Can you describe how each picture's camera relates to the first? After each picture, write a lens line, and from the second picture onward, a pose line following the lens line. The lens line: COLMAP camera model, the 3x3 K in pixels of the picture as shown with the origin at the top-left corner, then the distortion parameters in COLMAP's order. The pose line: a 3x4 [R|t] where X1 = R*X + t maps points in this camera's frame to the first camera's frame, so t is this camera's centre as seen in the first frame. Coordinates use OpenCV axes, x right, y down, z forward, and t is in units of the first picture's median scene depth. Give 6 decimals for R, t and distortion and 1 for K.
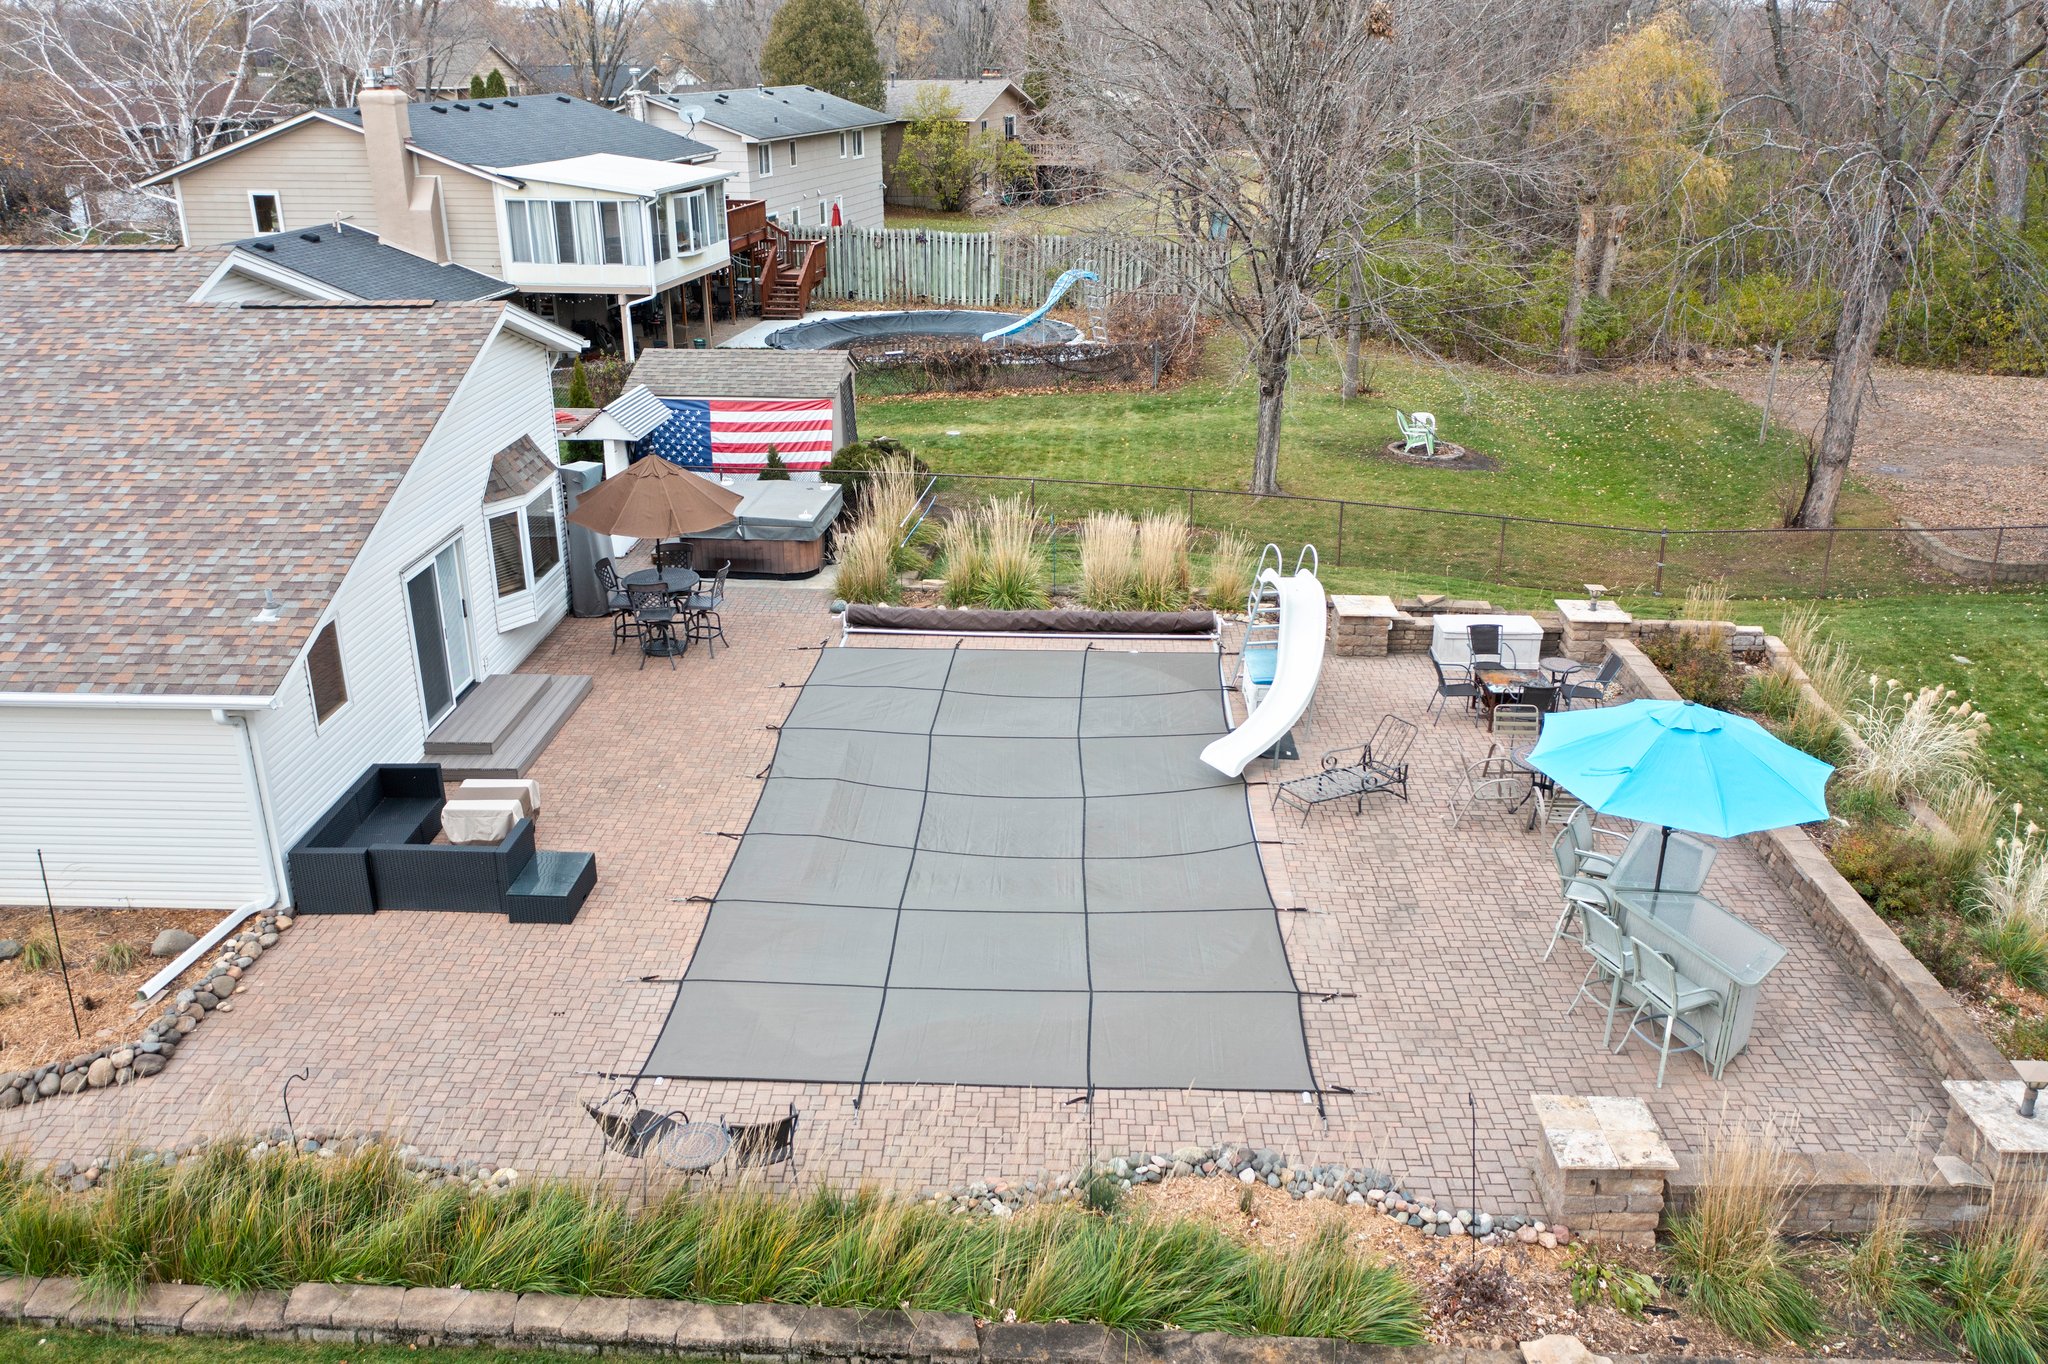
lens RADIAL K [[1639.9, 0, 1026.5], [0, 1639.9, 665.2], [0, 0, 1]] dist [-0.006920, 0.009451]
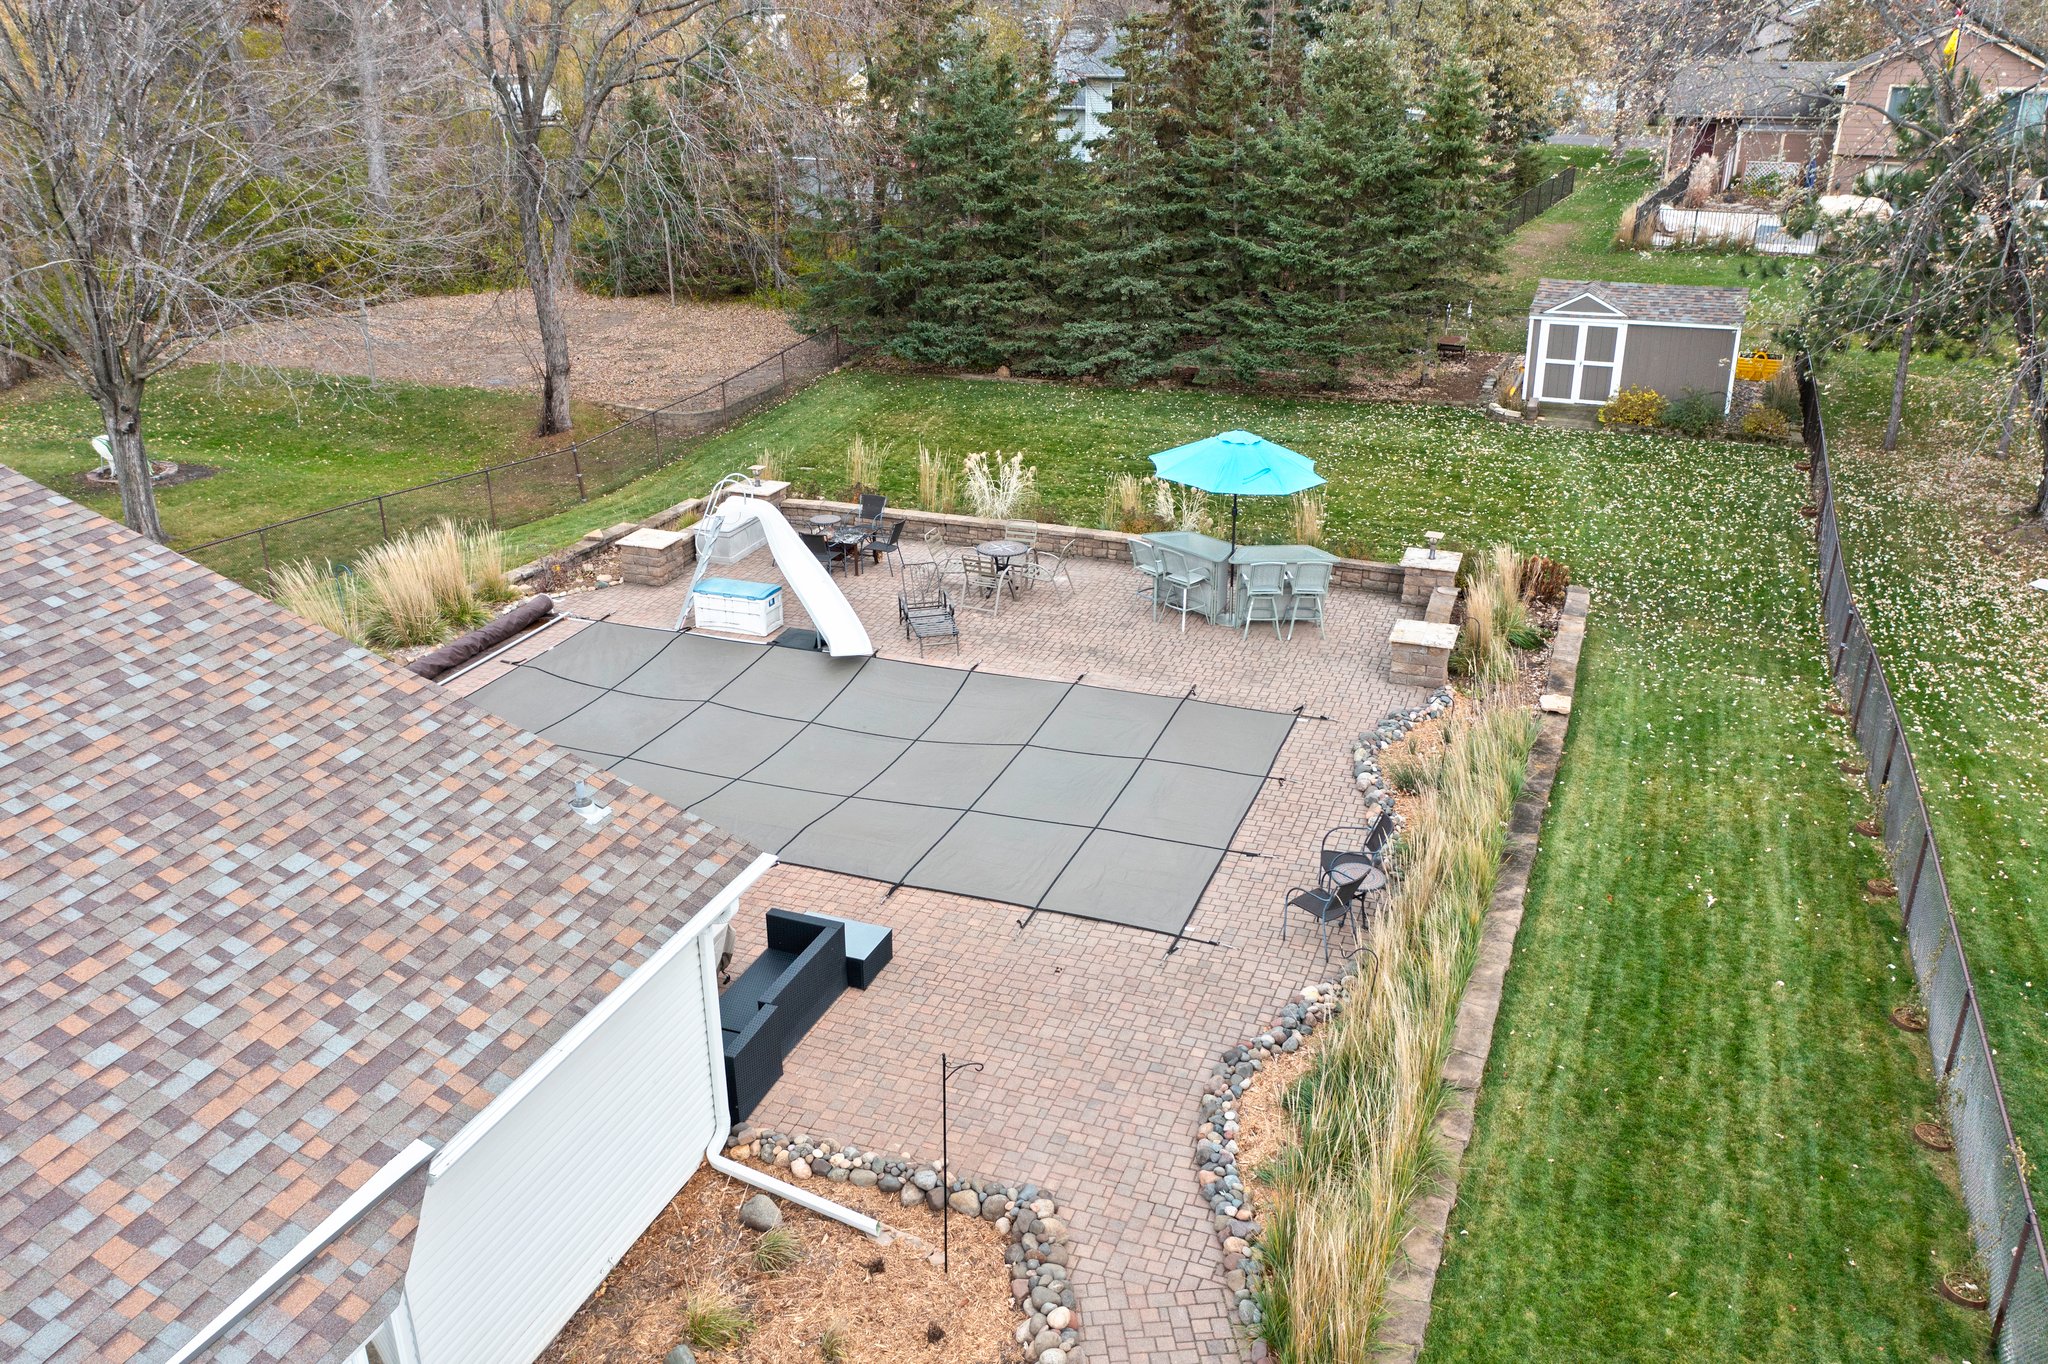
lens RADIAL K [[1639.9, 0, 1026.5], [0, 1639.9, 665.2], [0, 0, 1]] dist [-0.006920, 0.009451]
pose [[0.306609, -0.355489, 0.882960, -0.800799], [0.337469, 0.907978, 0.248375, -0.163130], [-0.890003, 0.221818, 0.398361, 0.380735]]
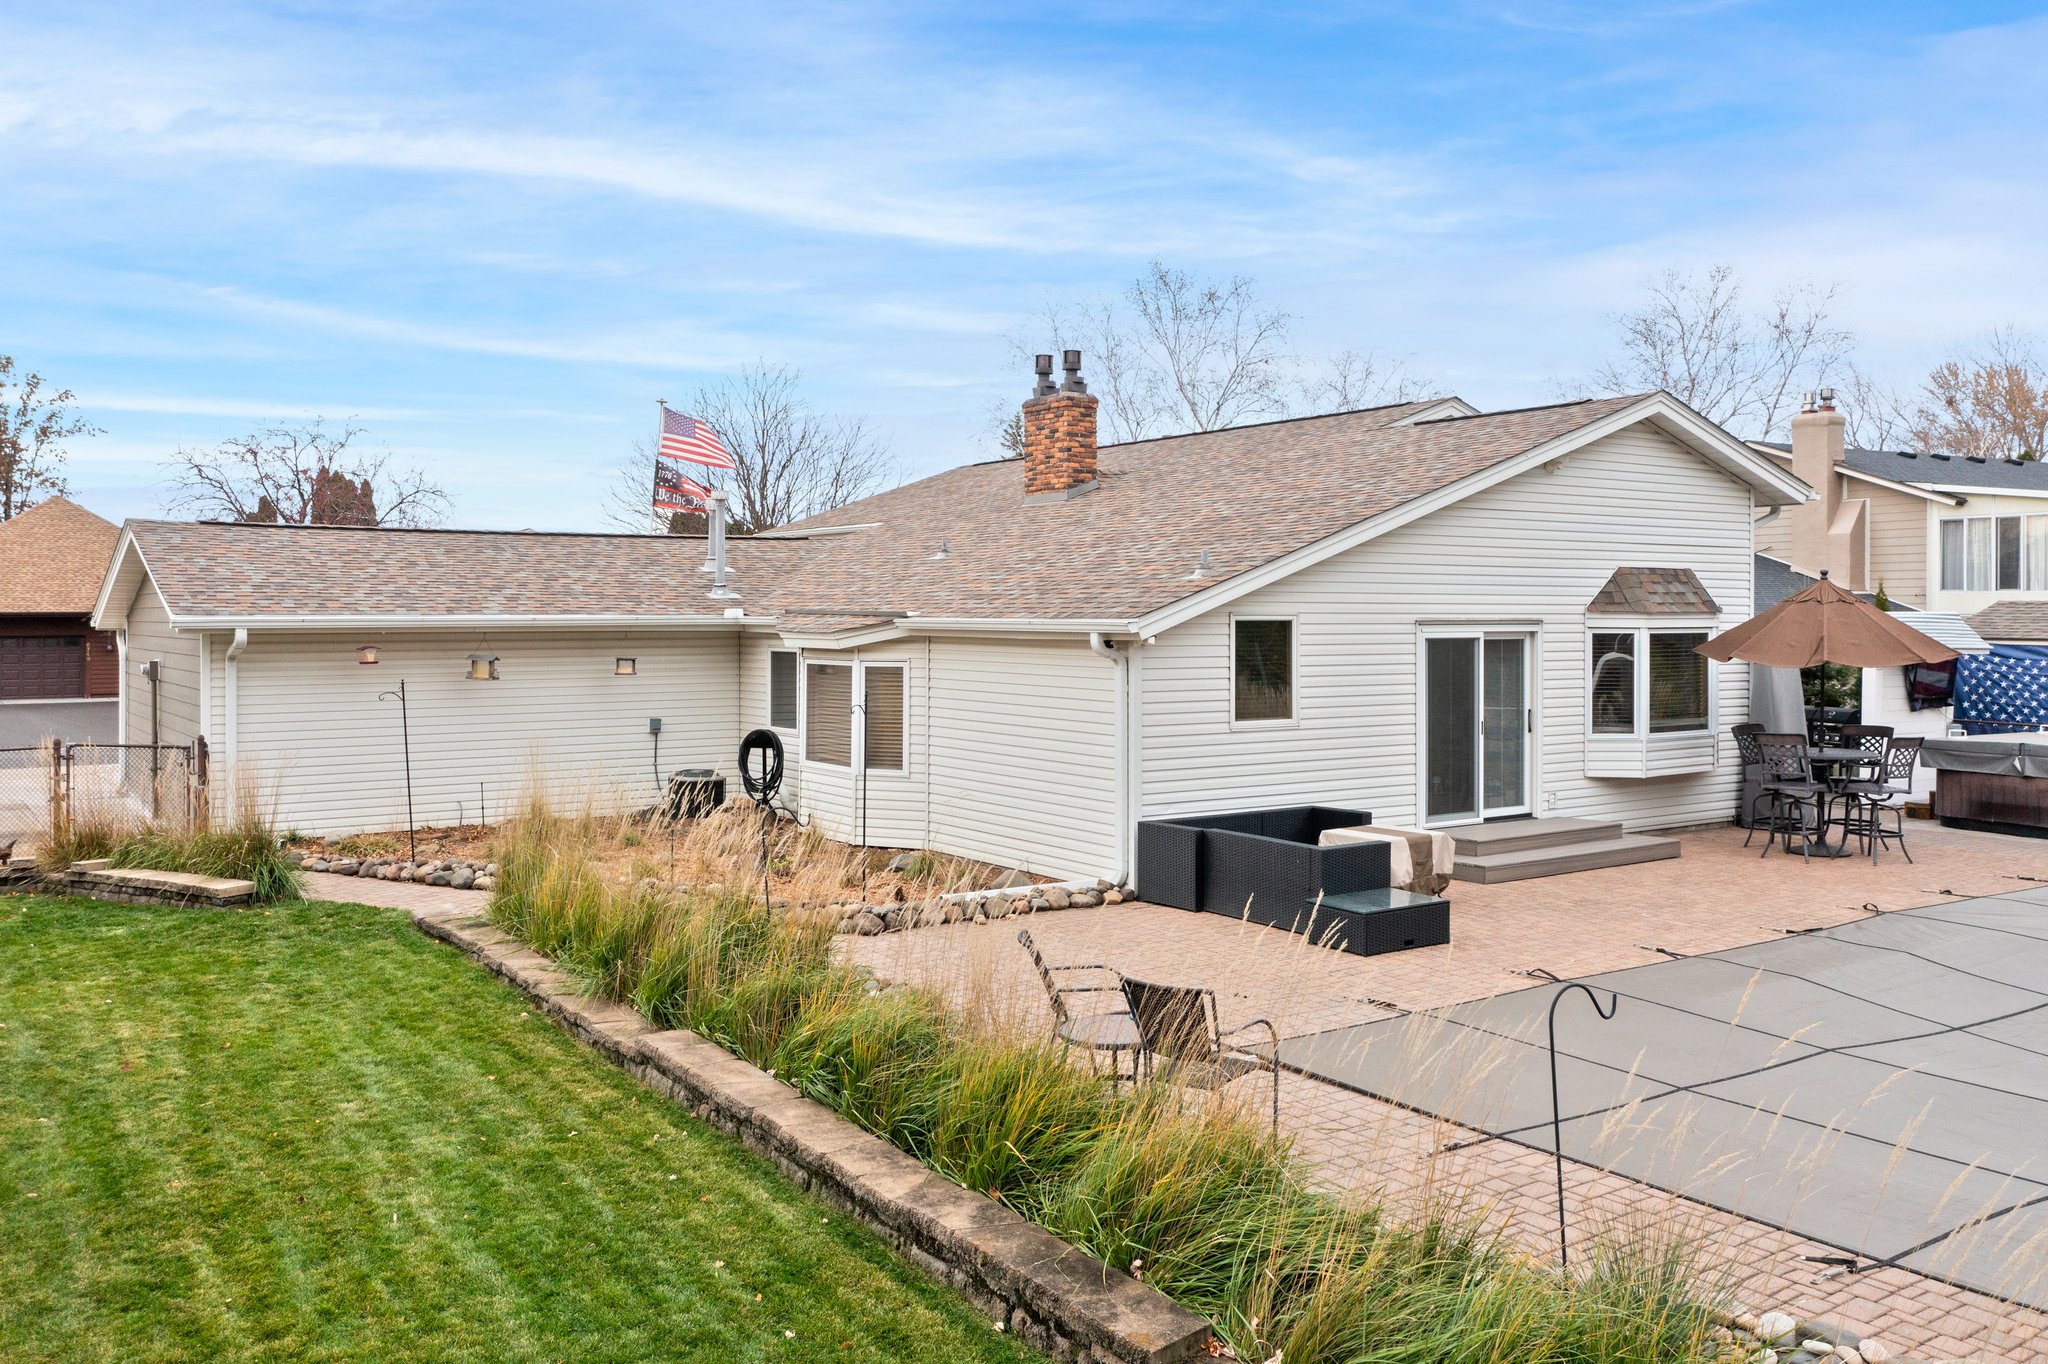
lens RADIAL K [[1657.2, 0, 1022.0], [0, 1657.2, 620.4], [0, 0, 1]] dist [-0.009498, -0.000176]
pose [[0.598758, 0.005461, -0.800911, 0.171179], [-0.286961, 0.935053, -0.208155, 0.163151], [0.747758, 0.354465, 0.561438, 0.308372]]
